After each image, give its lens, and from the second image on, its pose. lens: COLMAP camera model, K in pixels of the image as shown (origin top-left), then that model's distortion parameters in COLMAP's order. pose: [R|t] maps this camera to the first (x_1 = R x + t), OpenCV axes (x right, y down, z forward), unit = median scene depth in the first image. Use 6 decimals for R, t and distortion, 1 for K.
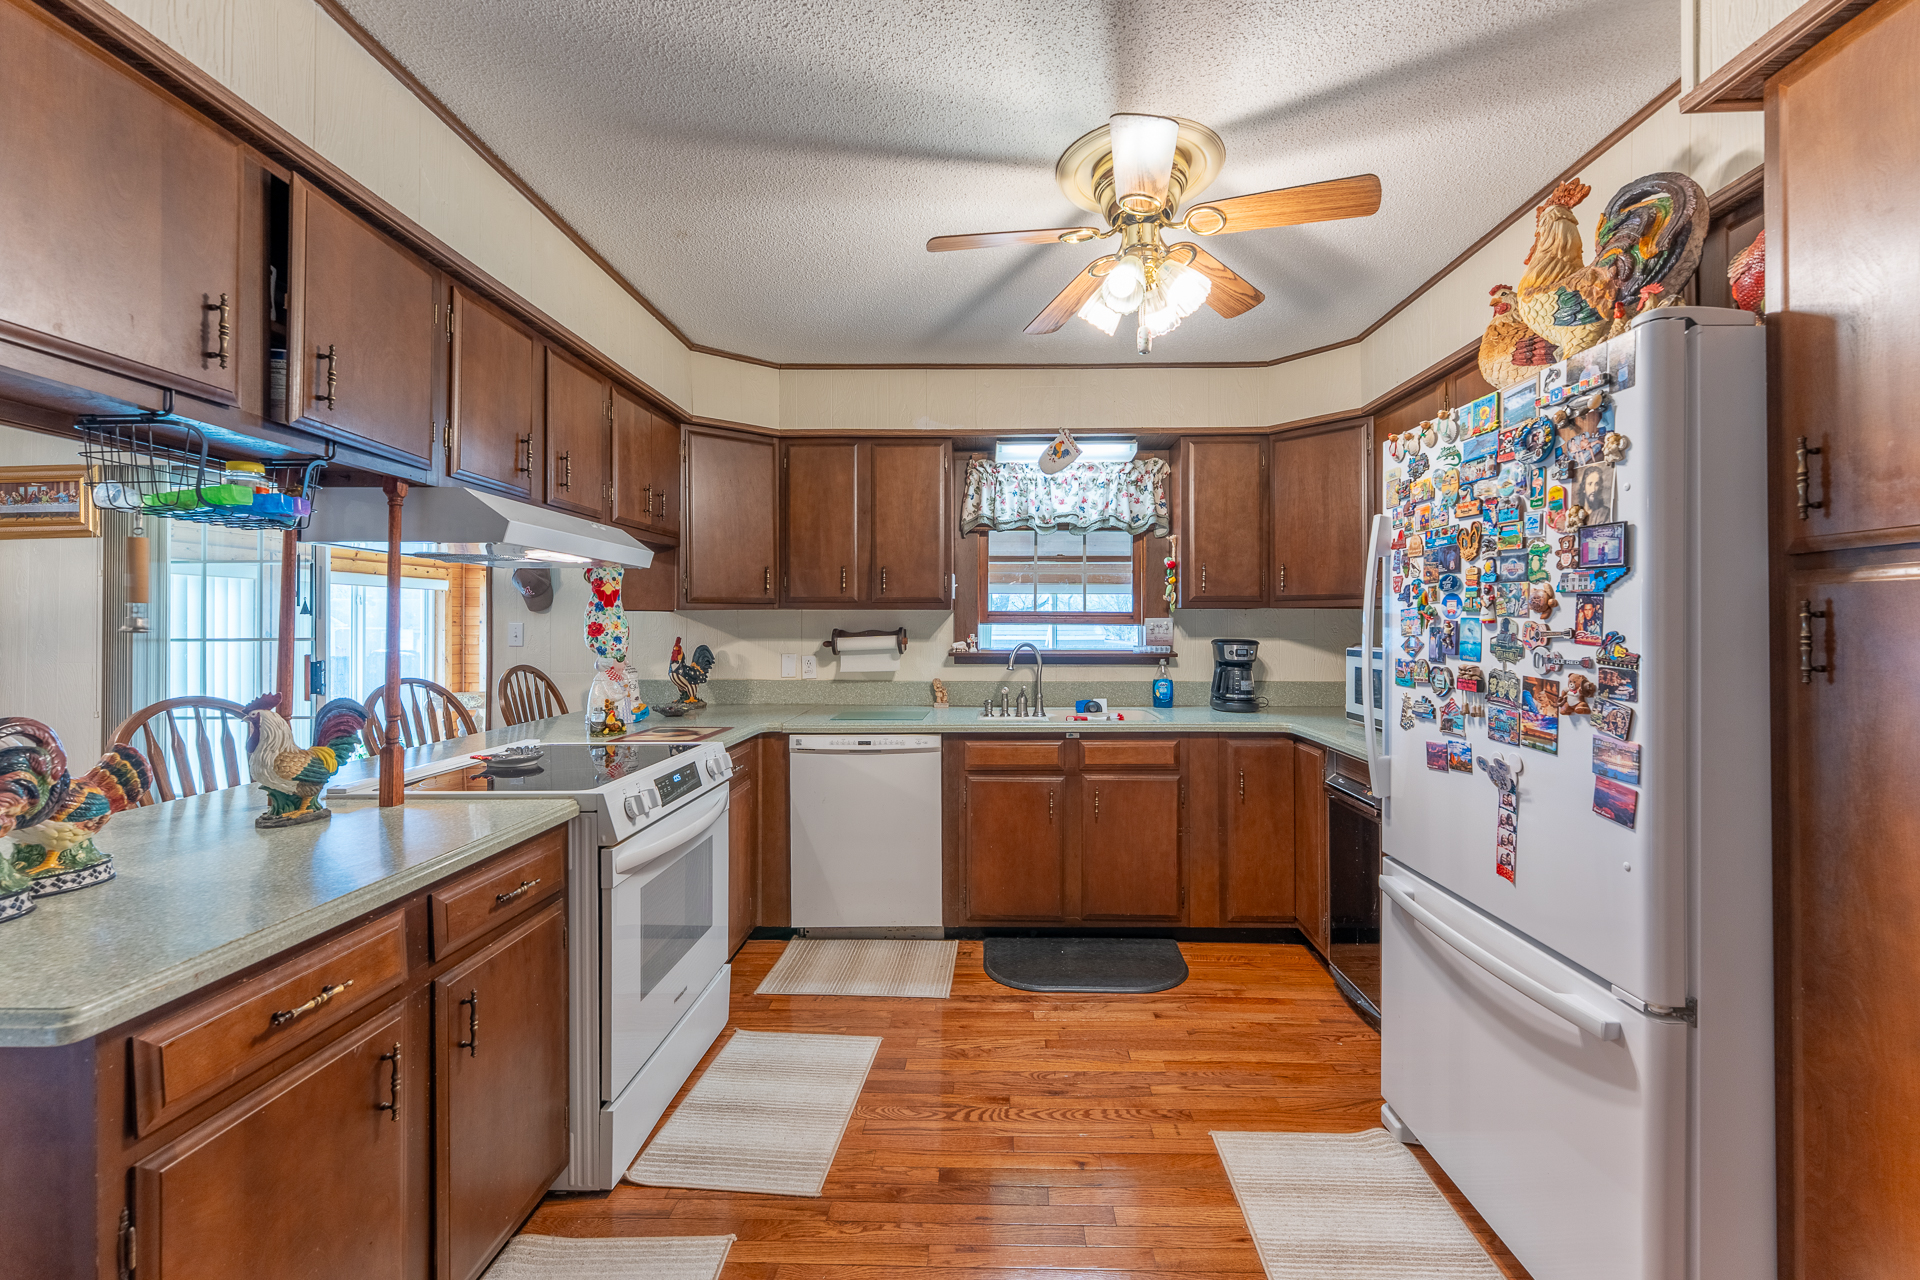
lens RADIAL K [[784.7, 0, 989.3], [0, 784.7, 617.7], [0, 0, 1]] dist [-0.000336, -0.000201]
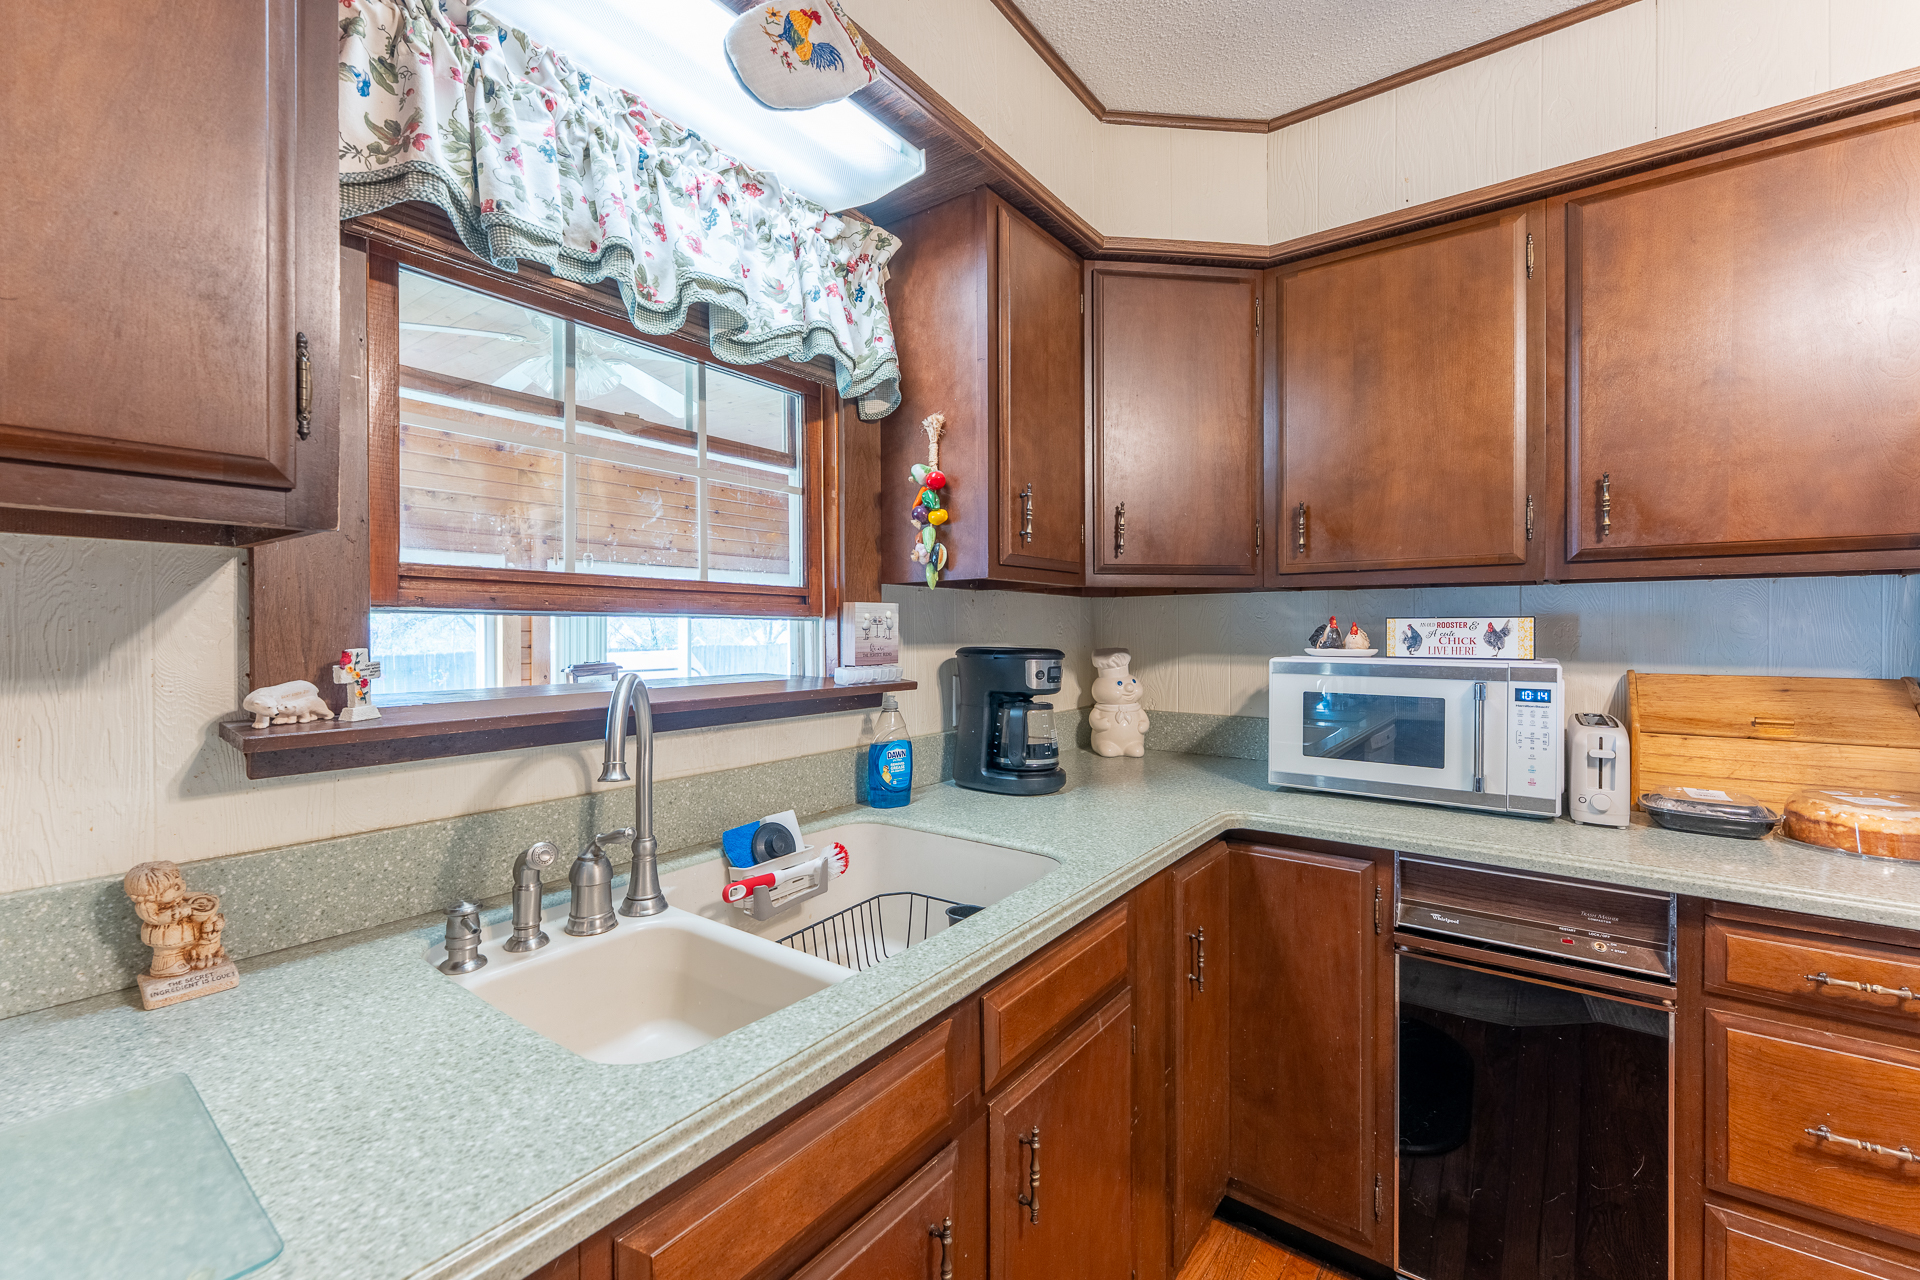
lens RADIAL K [[787.0, 0, 956.6], [0, 787.0, 632.7], [0, 0, 1]] dist [0.000018, -0.000085]
pose [[0.580648, -0.005144, 0.814139, -0.136173], [-0.005808, 0.999928, 0.010460, 0.014435], [-0.814134, -0.010803, 0.580576, 0.839206]]
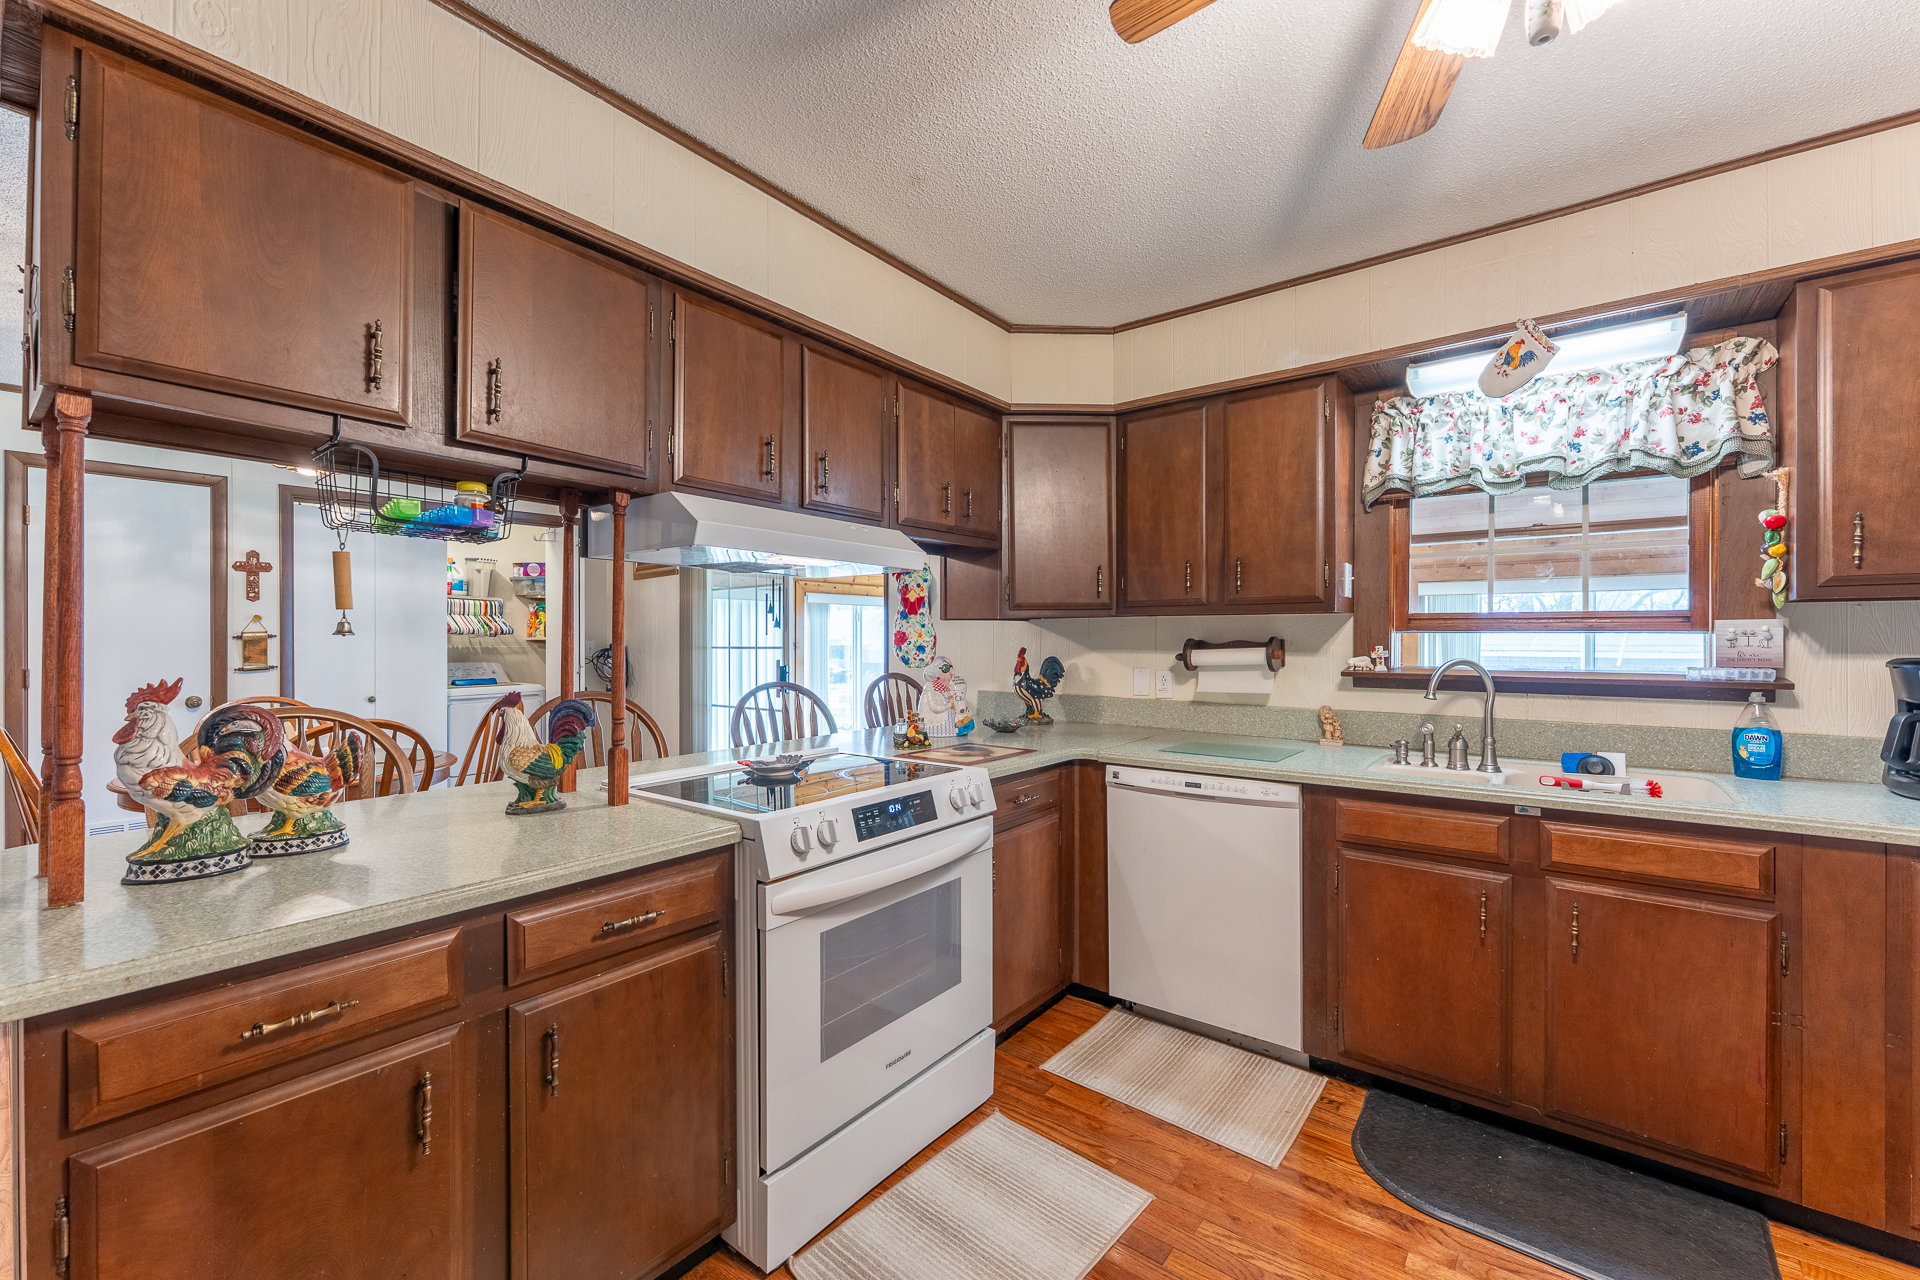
lens RADIAL K [[772.3, 0, 960.0], [0, 772.3, 640.0], [0, 0, 1]] dist [-0.000484, -0.000458]
pose [[0.796302, 0.000663, -0.604899, 0.118673], [0.005714, 0.999947, 0.008618, 0.008274], [0.604873, -0.010319, 0.796255, 0.252725]]
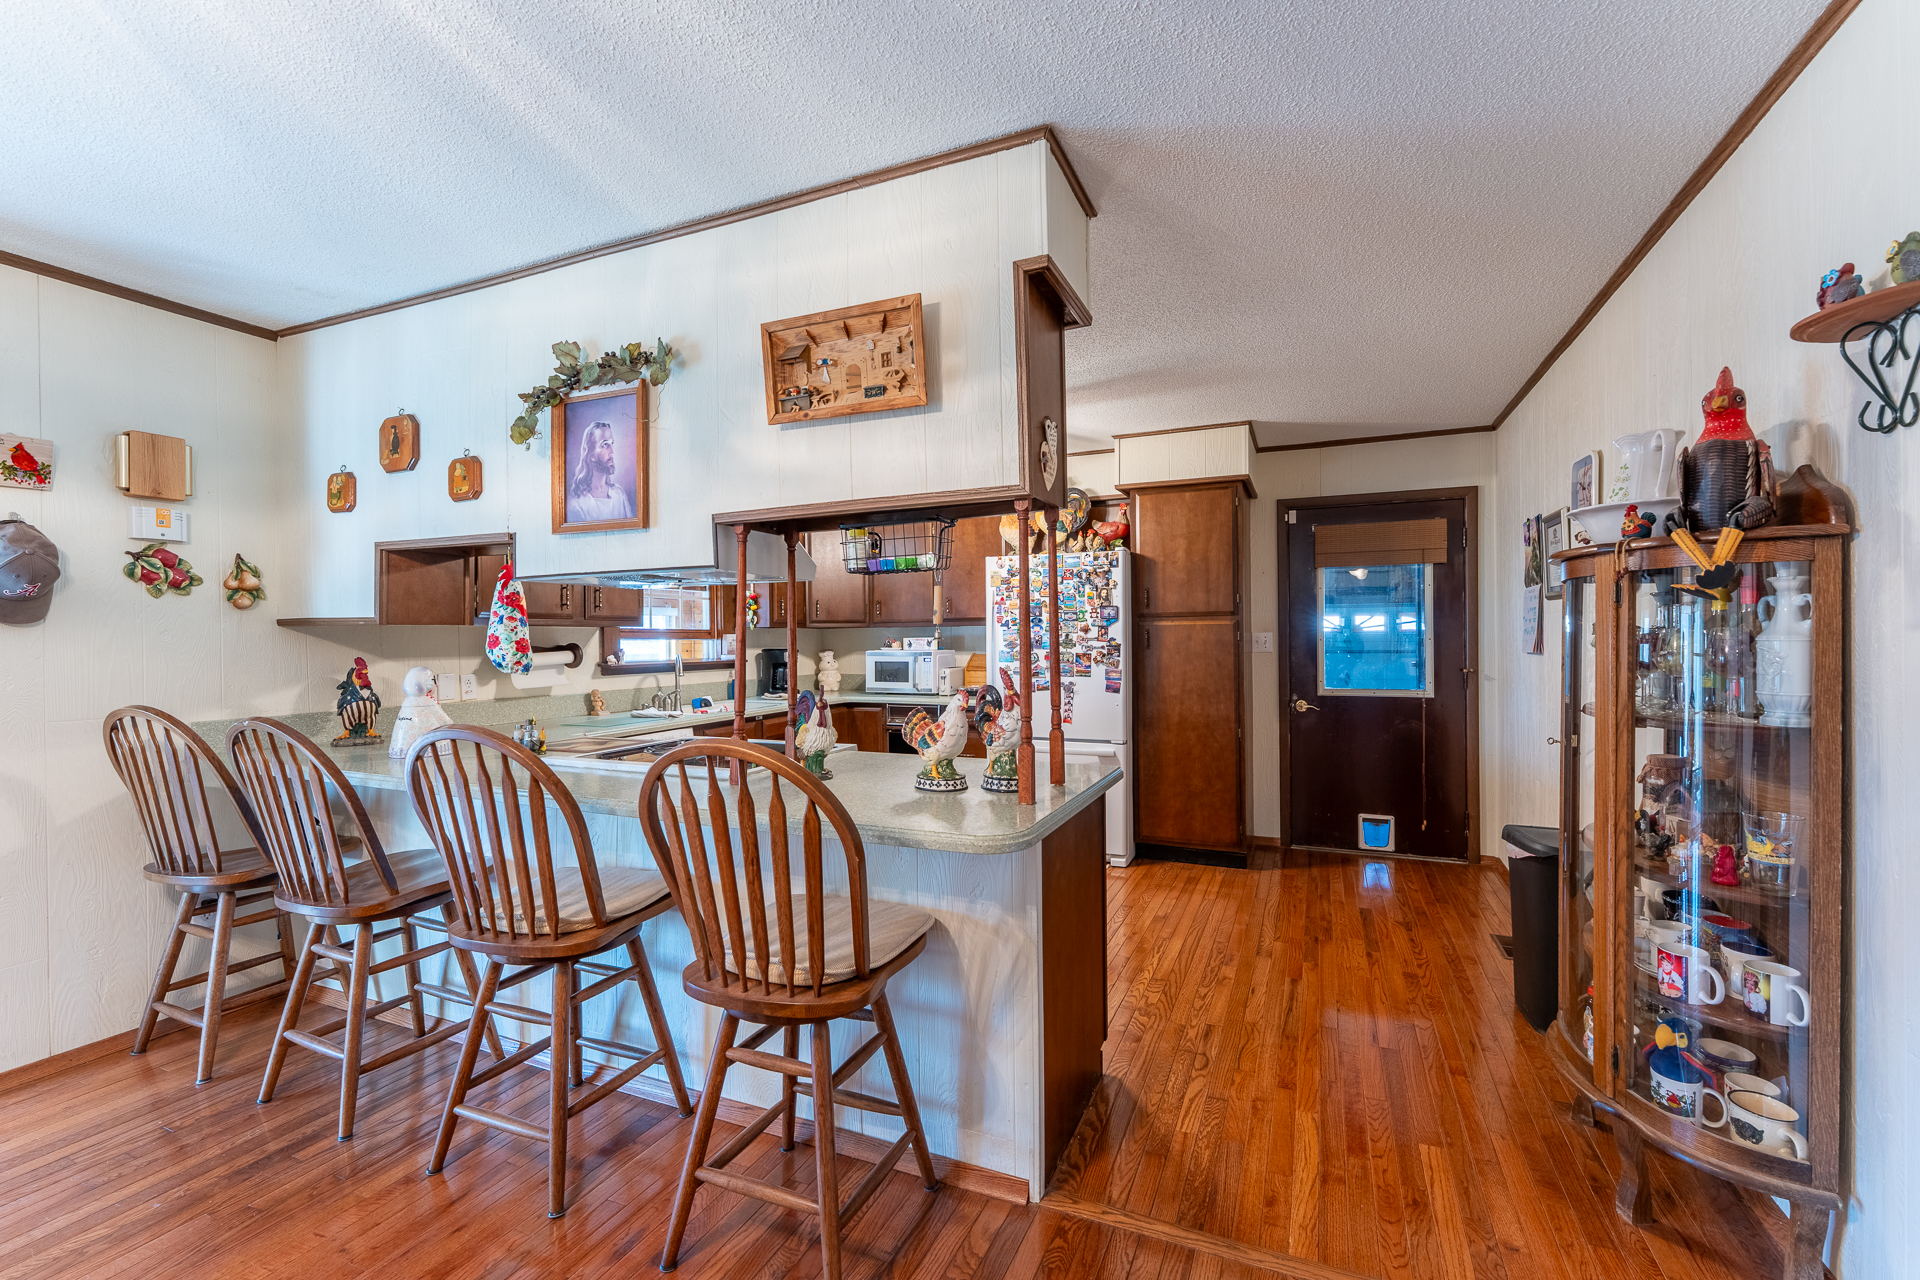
lens RADIAL K [[782.2, 0, 985.5], [0, 782.2, 639.2], [0, 0, 1]] dist [-0.013875, 0.000057]
pose [[0.368959, -0.005518, 0.929429, -1.055335], [0.002436, 0.999985, 0.004970, 0.003156], [-0.929443, 0.000431, 0.368967, 0.101012]]
